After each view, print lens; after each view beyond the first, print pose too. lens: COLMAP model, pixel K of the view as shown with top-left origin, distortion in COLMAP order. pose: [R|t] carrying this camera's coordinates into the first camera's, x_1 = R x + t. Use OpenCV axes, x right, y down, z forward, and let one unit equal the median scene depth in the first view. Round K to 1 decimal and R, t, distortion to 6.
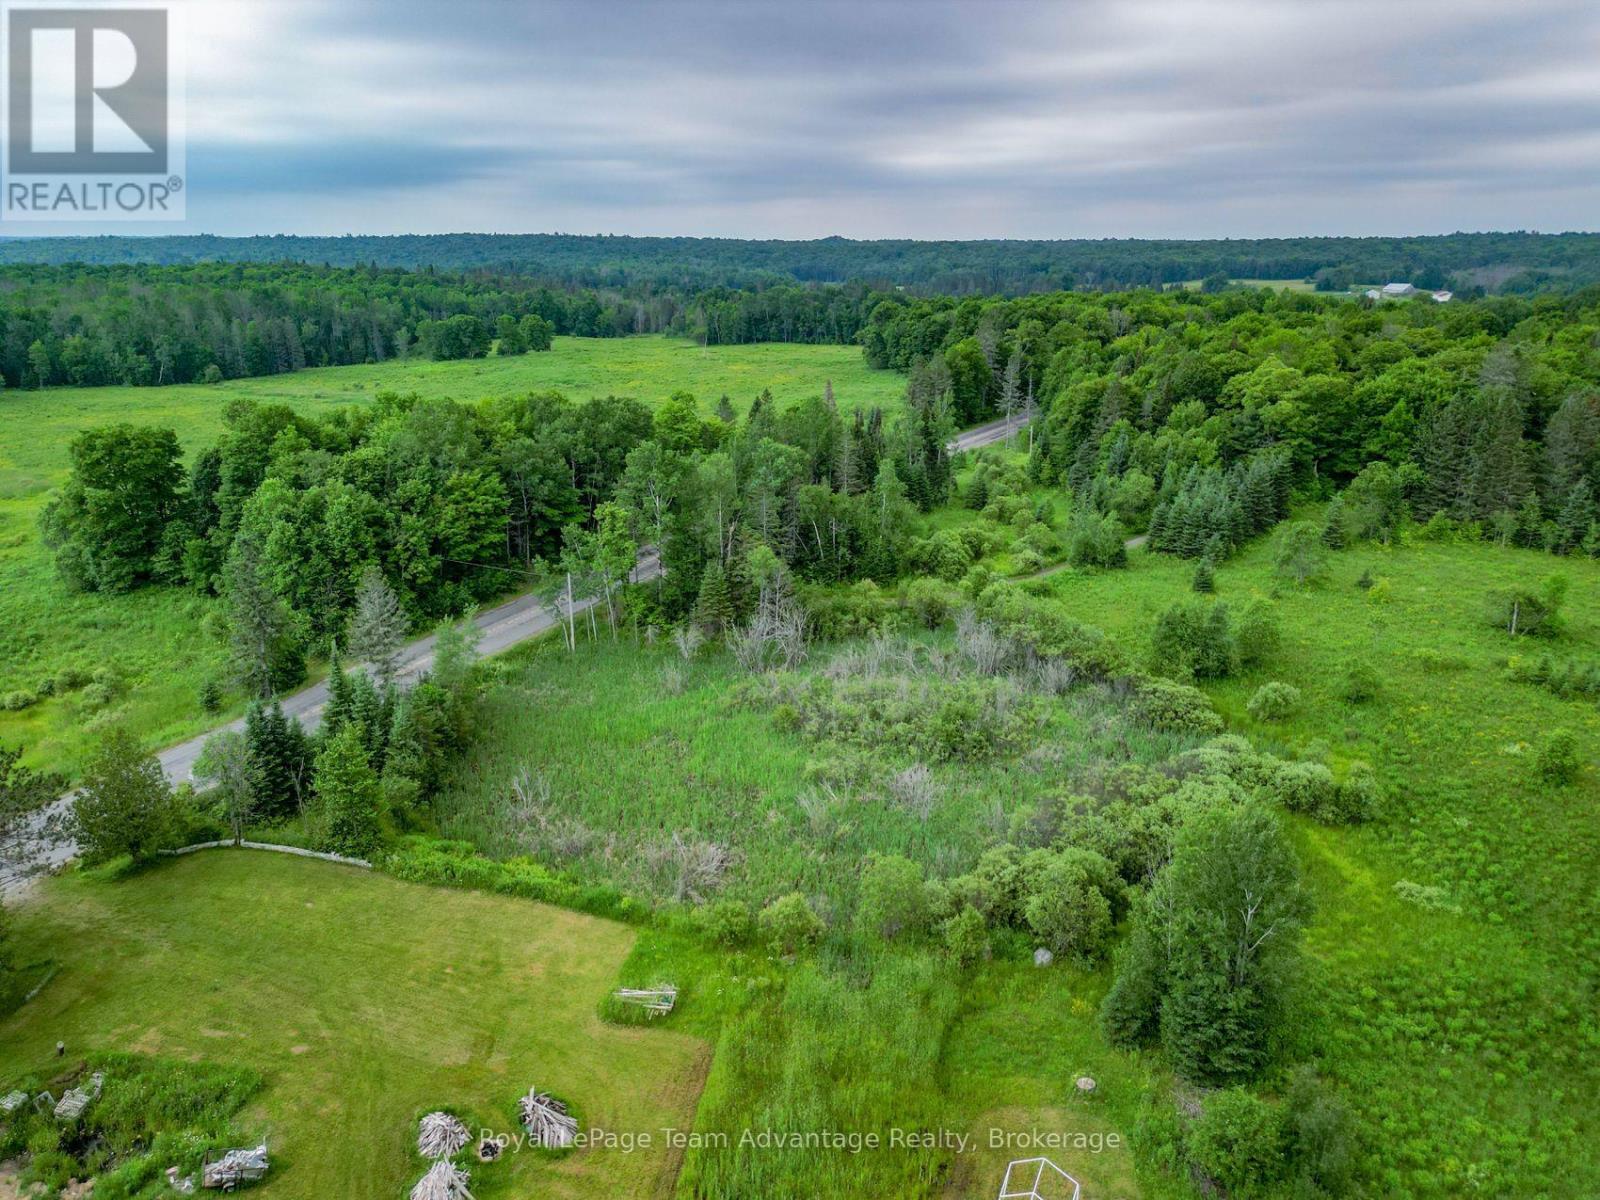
lens RADIAL K [[1121.7, 0, 800.0], [0, 1121.7, 600.0], [0, 0, 1]] dist [0.080017, -0.090428]
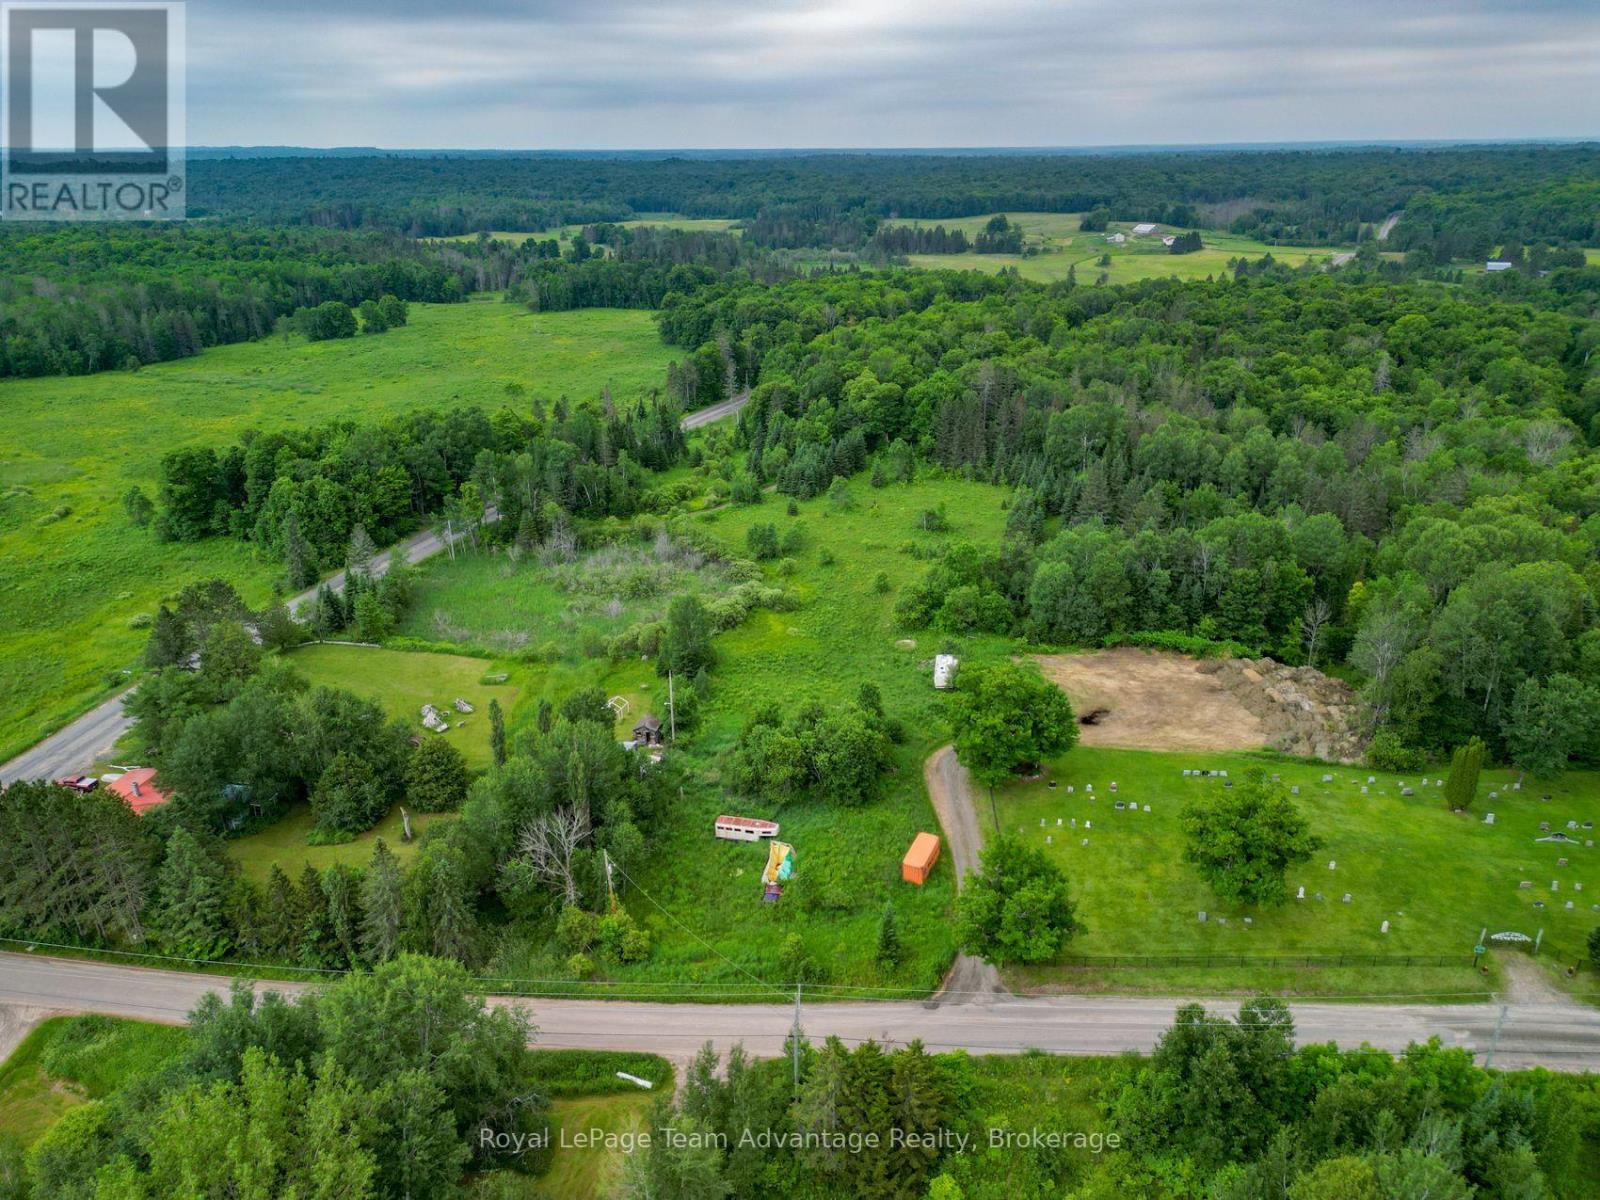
lens RADIAL K [[1121.7, 0, 800.0], [0, 1121.7, 600.0], [0, 0, 1]] dist [0.080017, -0.090428]
pose [[0.992283, -0.052546, 0.112306, 0.155419], [0.043886, 0.995968, 0.078244, -0.012107], [-0.115964, -0.072711, 0.990588, -0.928445]]
